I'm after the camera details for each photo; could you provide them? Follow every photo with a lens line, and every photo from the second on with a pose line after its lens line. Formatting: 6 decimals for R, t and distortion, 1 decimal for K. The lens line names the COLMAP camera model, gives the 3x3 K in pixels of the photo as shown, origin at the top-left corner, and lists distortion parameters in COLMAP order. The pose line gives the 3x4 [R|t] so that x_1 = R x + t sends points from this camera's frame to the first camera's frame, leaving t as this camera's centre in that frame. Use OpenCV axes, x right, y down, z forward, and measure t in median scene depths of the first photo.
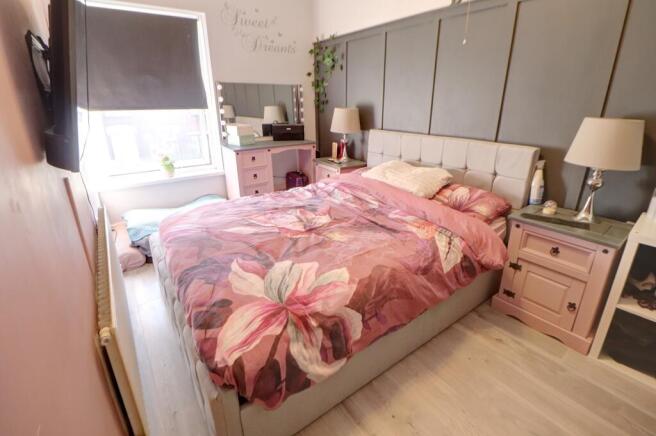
lens RADIAL K [[304.3, 0, 330.0], [0, 304.3, 215.5], [0, 0, 1]] dist [-0.019869, -0.003658]
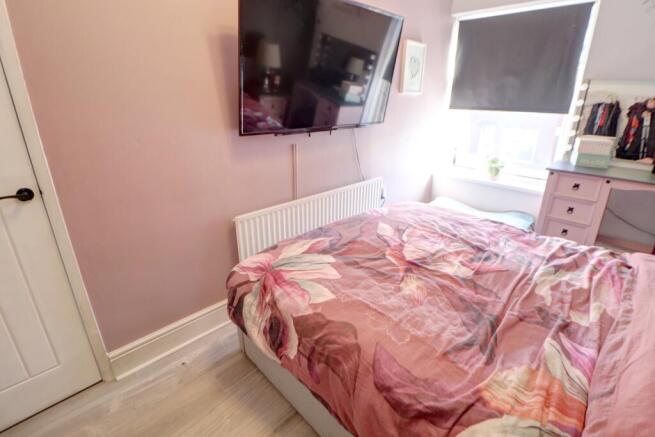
lens RADIAL K [[303.9, 0, 330.0], [0, 303.9, 212.9], [0, 0, 1]] dist [-0.019869, -0.003658]
pose [[0.129218, 0.350952, -0.927435, 0.626884], [-0.356469, 0.889195, 0.286815, -0.232578], [0.925328, 0.293540, 0.240004, 0.580729]]
